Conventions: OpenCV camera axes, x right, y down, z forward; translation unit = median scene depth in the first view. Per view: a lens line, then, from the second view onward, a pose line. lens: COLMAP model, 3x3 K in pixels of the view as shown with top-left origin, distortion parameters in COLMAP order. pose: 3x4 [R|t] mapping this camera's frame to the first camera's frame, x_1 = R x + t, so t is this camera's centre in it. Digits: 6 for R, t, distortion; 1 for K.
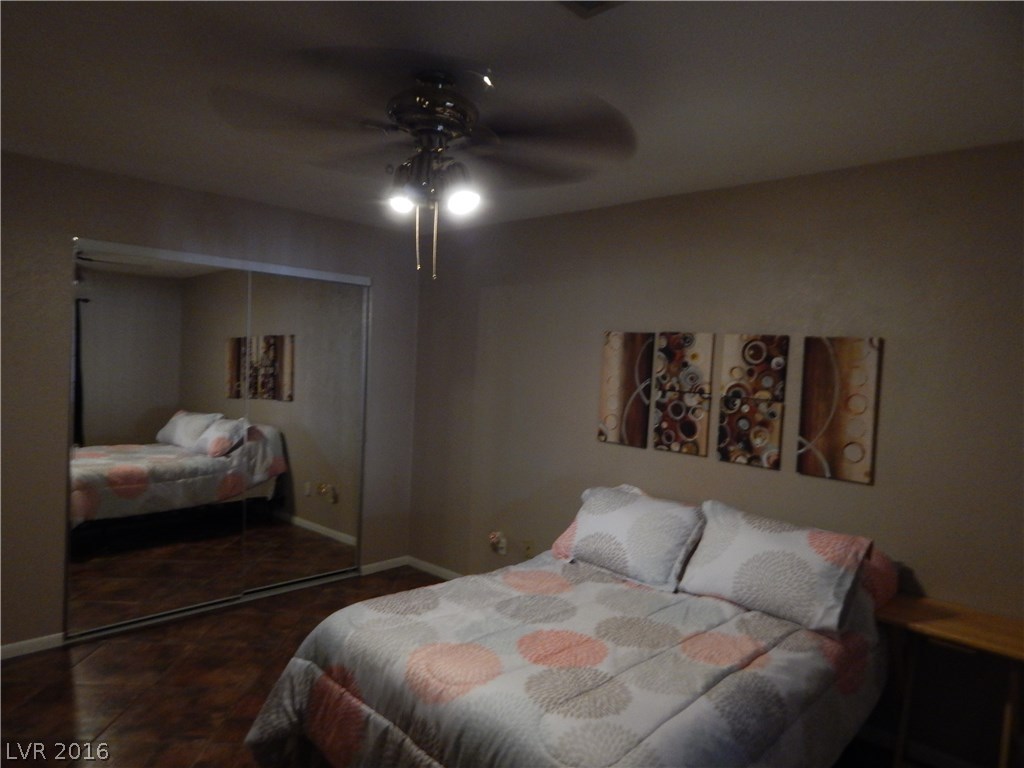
lens RADIAL K [[674.7, 0, 509.0], [0, 674.7, 392.3], [0, 0, 1]] dist [-0.008770, -0.000810]
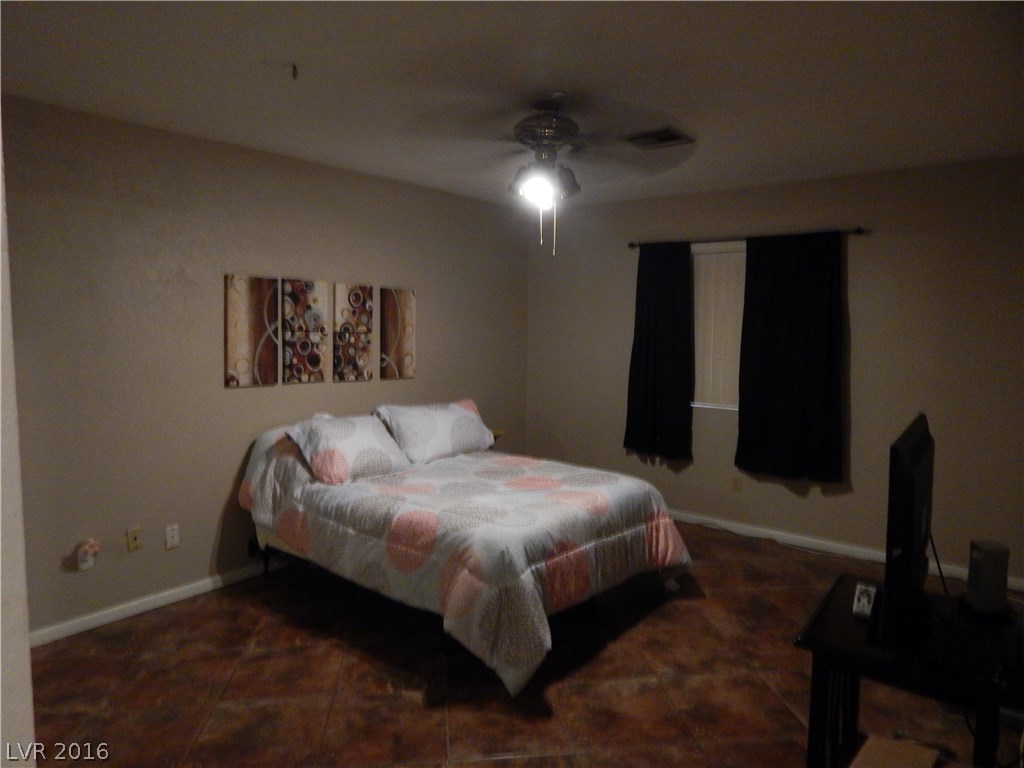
lens RADIAL K [[674.7, 0, 509.6], [0, 674.7, 377.9], [0, 0, 1]] dist [-0.008770, -0.000810]
pose [[-0.096614, -0.120324, 0.988022, -0.987248], [0.037338, 0.991529, 0.124402, -0.053886], [-0.994621, 0.048910, -0.091303, 0.781925]]
